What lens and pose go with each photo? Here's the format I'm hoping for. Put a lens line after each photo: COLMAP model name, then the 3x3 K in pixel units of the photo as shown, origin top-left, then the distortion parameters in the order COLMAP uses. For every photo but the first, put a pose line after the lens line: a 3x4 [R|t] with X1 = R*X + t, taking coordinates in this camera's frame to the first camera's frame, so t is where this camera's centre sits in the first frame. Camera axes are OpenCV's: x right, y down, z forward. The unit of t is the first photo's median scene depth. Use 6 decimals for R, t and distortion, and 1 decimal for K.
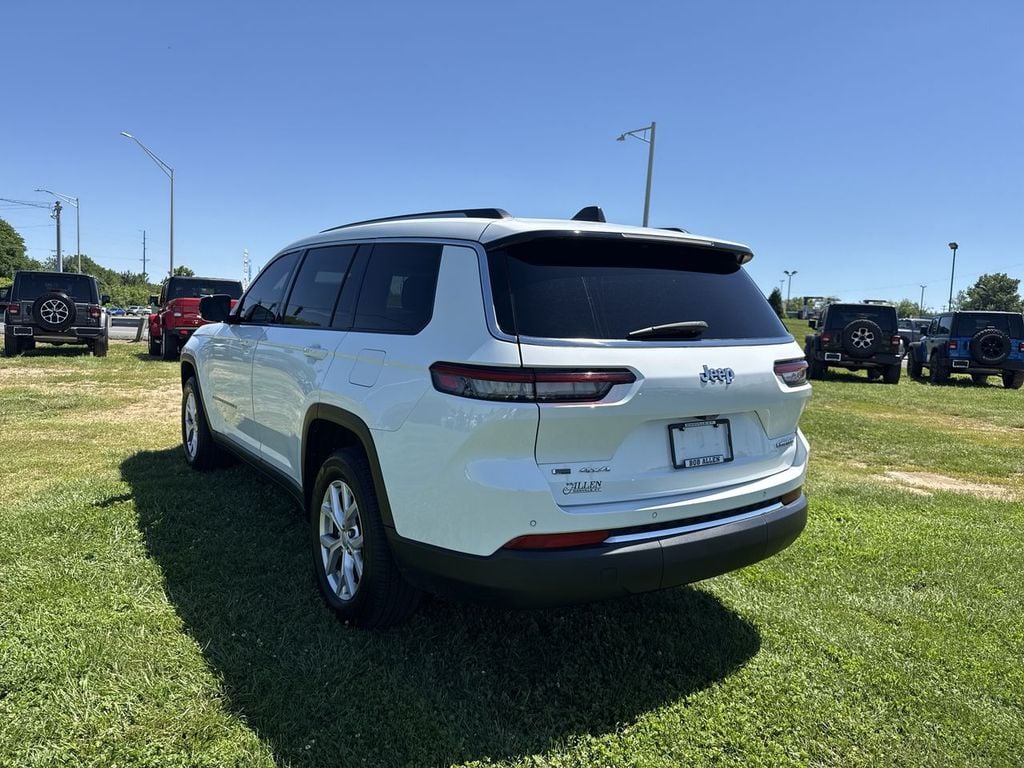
lens RADIAL K [[741.8, 0, 494.8], [0, 741.8, 364.6], [0, 0, 1]] dist [-0.004338, 0.000727]
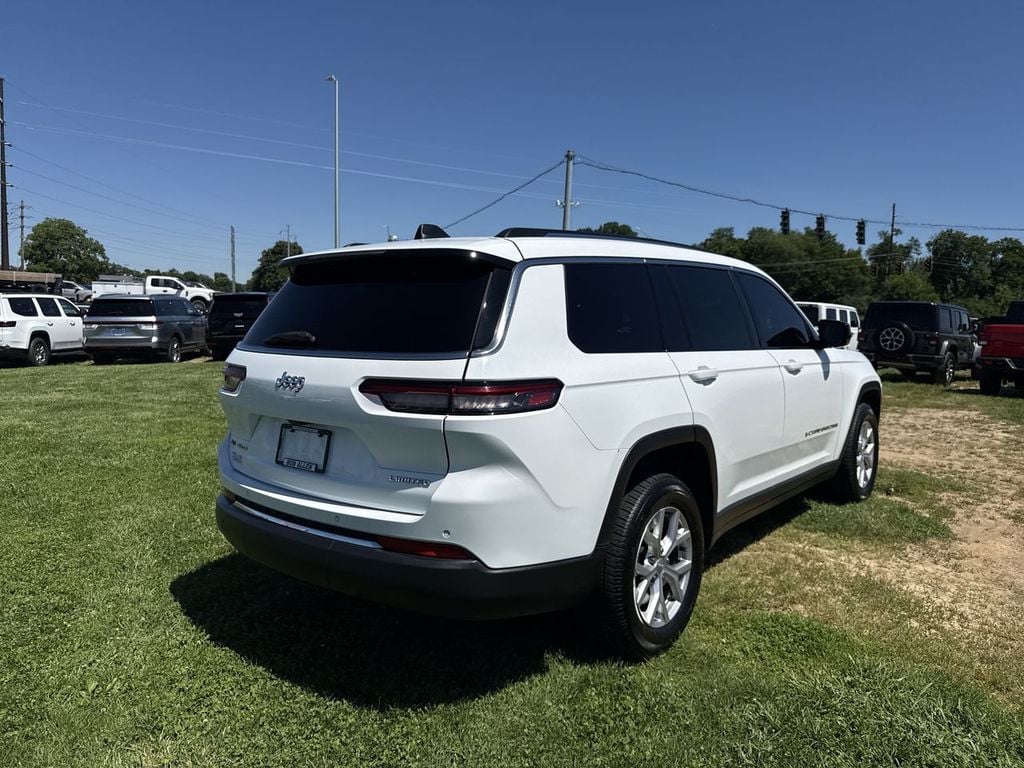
lens RADIAL K [[741.8, 0, 494.8], [0, 741.8, 364.6], [0, 0, 1]] dist [-0.004338, 0.000727]
pose [[0.327345, 0.047310, -0.943720, 1.387993], [-0.071009, 0.997153, 0.025358, -0.058222], [0.942233, 0.058712, 0.329773, 0.928735]]
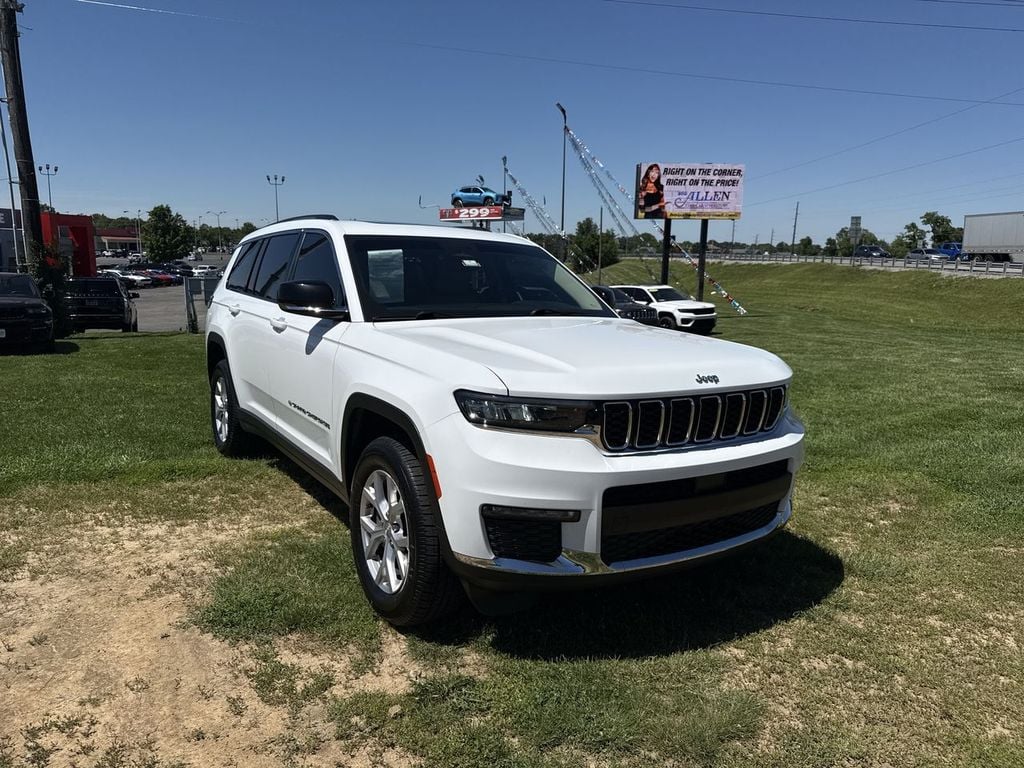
lens RADIAL K [[728.4, 0, 494.0], [0, 728.4, 367.7], [0, 0, 1]] dist [0.058512, -0.075073]
pose [[-0.998722, -0.043472, -0.025797, -0.344975], [-0.047810, 0.978063, 0.202747, -0.311162], [0.016418, 0.203721, -0.978891, 3.650999]]
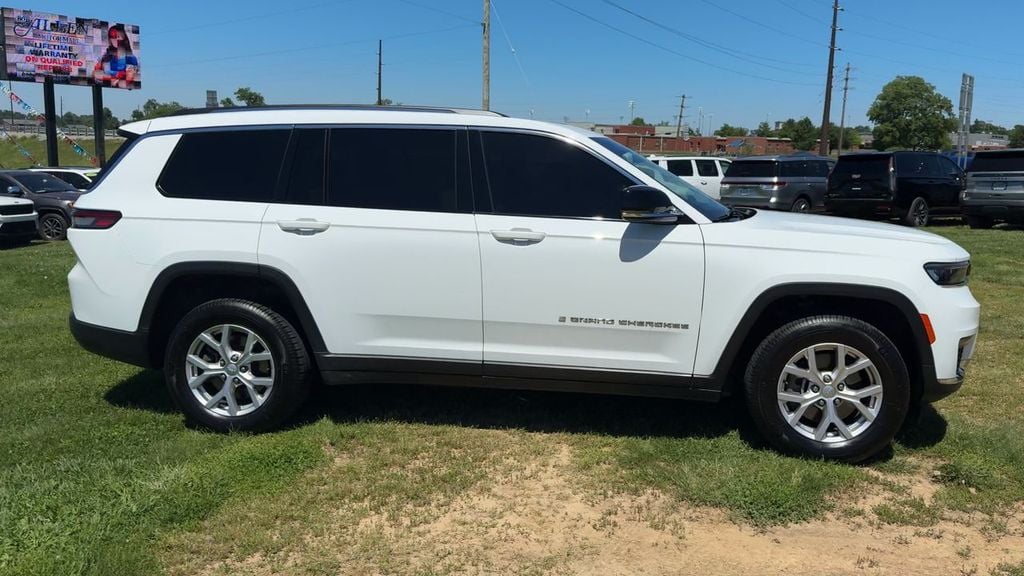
lens RADIAL K [[802.2, 0, 545.2], [0, 802.2, 264.3], [0, 0, 1]] dist [0.097046, -0.171496]
pose [[-0.604761, 0.066588, -0.793619, 1.275247], [-0.088216, 0.984766, 0.149849, -0.239935], [0.791506, 0.160633, -0.589673, 3.026328]]
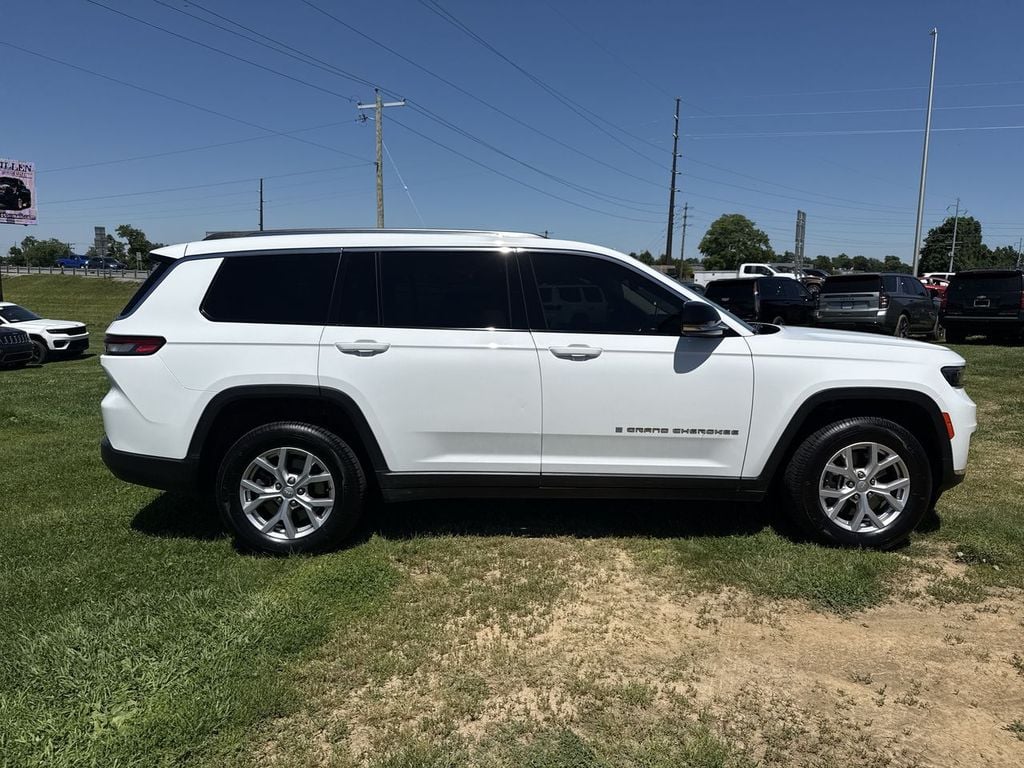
lens RADIAL K [[725.9, 0, 512.0], [0, 725.9, 384.0], [0, 0, 1]] dist [0.072703, -0.112170]
pose [[-0.494300, 0.082540, -0.865364, 1.409853], [-0.078279, 0.987211, 0.138876, -0.186375], [0.865760, 0.136386, -0.481517, 2.666314]]
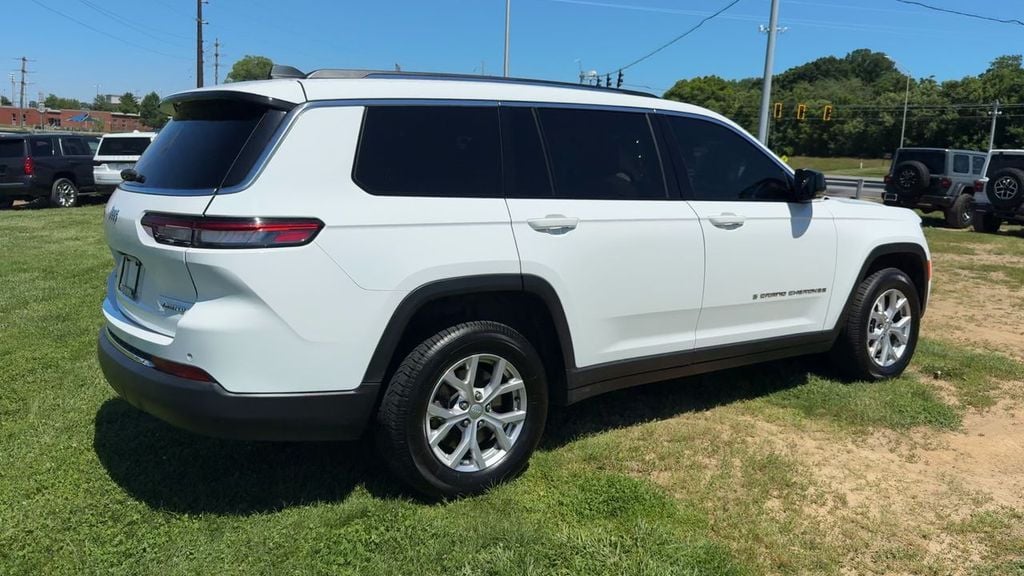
lens RADIAL K [[819.9, 0, 520.2], [0, 819.9, 282.7], [0, 0, 1]] dist [0.095467, -0.174636]
pose [[0.095654, 0.132181, -0.986599, 1.644295], [-0.091835, 0.988089, 0.123477, -0.099319], [0.991169, 0.078794, 0.106653, 1.502472]]
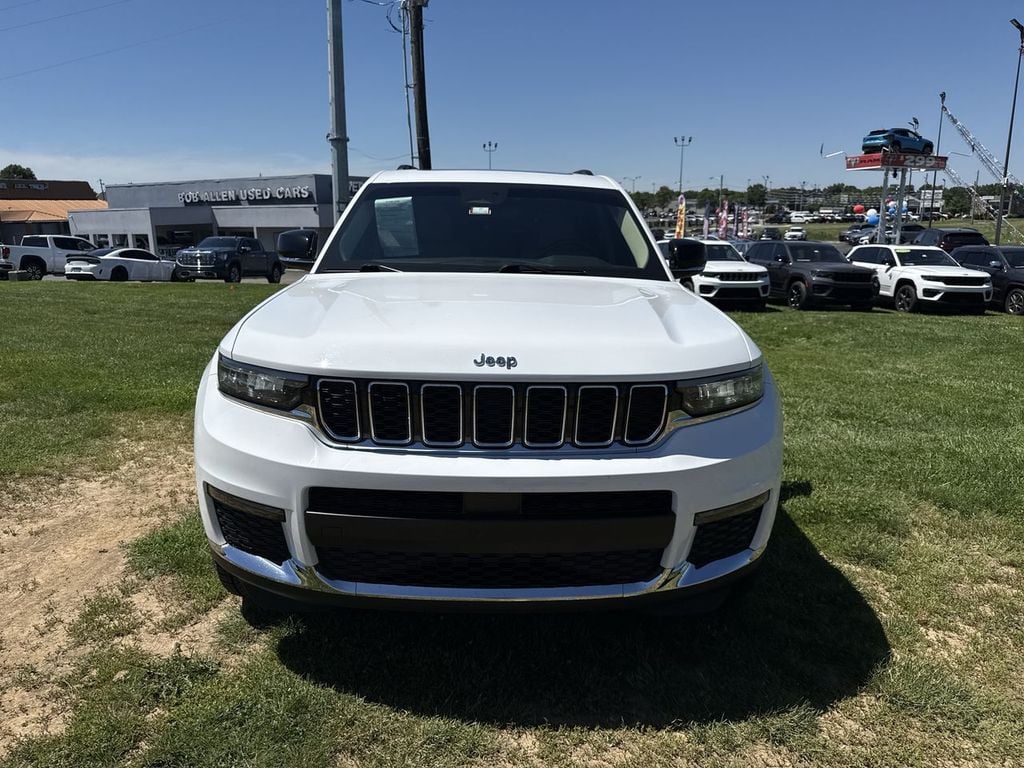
lens RADIAL K [[741.8, 0, 494.8], [0, 741.8, 364.6], [0, 0, 1]] dist [-0.004338, 0.000727]
pose [[-0.862364, -0.128272, 0.489771, -1.031898], [0.002163, 0.966430, 0.256920, -0.288671], [-0.506285, 0.222618, -0.833137, 3.272927]]
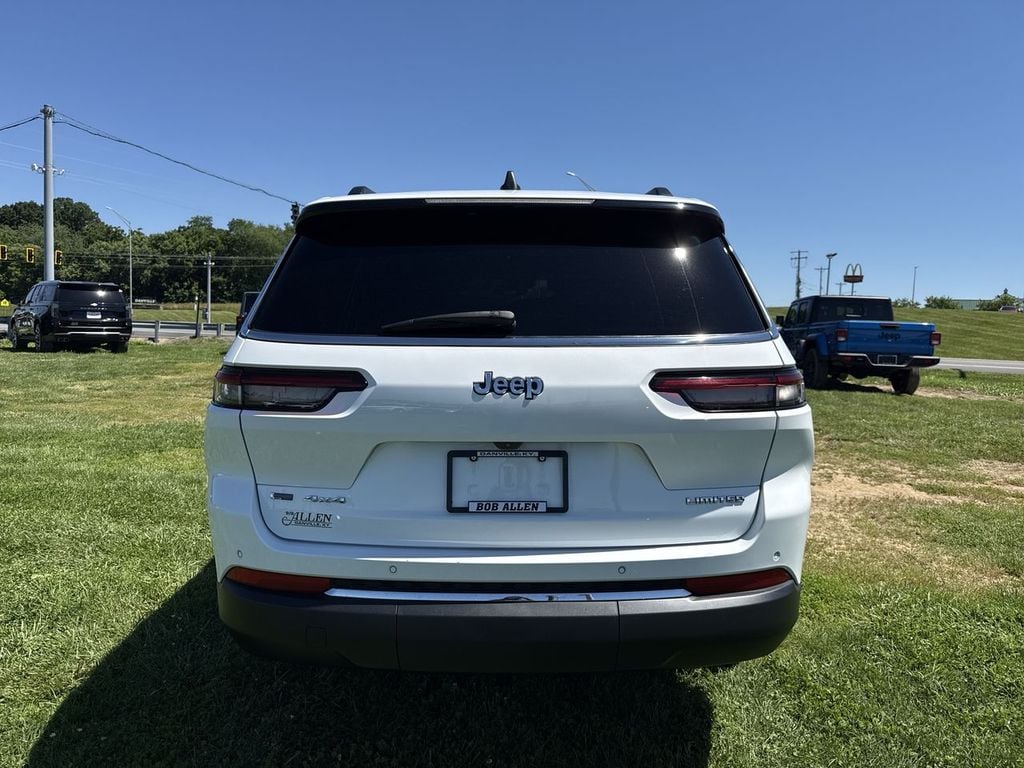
lens RADIAL K [[741.0, 0, 503.5], [0, 741.0, 372.9], [0, 0, 1]] dist [0.073314, -0.096946]
pose [[0.857222, 0.030813, -0.514024, 0.657589], [-0.031613, 0.999474, 0.007194, -0.003467], [0.513976, 0.010083, 0.857745, 0.394002]]
